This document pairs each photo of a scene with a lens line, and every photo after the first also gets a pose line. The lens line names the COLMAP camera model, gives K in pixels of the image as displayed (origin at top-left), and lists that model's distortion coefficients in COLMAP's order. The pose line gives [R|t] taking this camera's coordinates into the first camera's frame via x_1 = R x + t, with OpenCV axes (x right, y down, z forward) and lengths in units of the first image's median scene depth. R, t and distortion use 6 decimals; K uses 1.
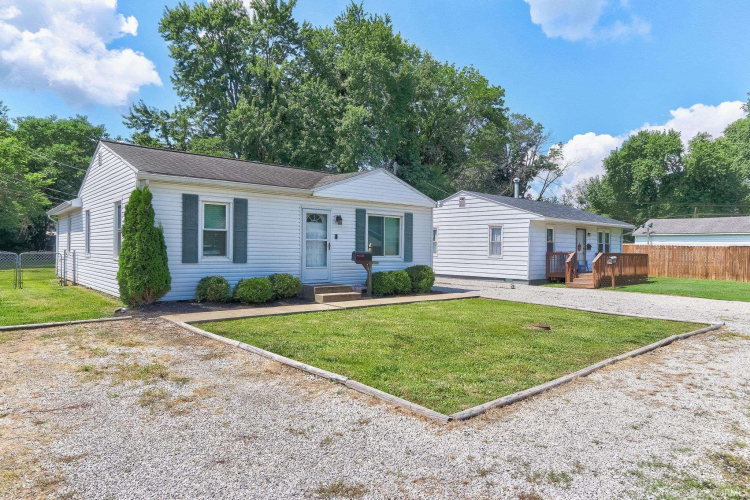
lens RADIAL K [[485.0, 0, 371.0], [0, 485.0, 250.2], [0, 0, 1]] dist [-0.004531, 0.000311]
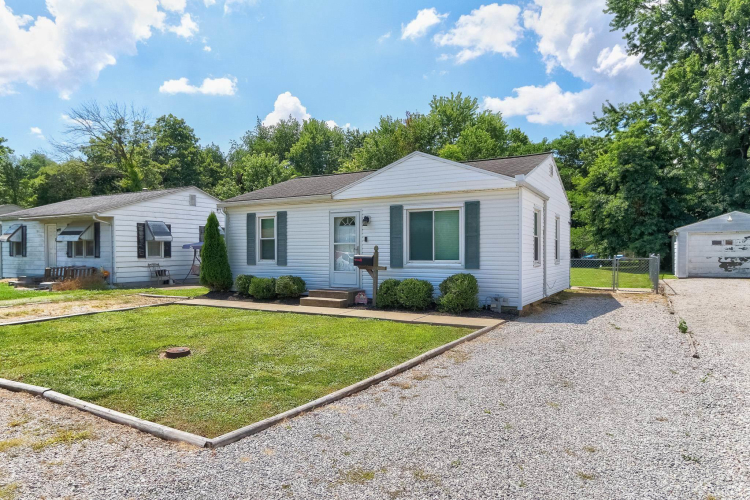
lens RADIAL K [[485.0, 0, 372.4], [0, 485.0, 254.6], [0, 0, 1]] dist [-0.004531, 0.000311]
pose [[0.338268, -0.008889, -0.941008, 0.796770], [0.003805, 0.999960, -0.008078, 0.008297], [0.941042, -0.000848, 0.338288, 0.700812]]
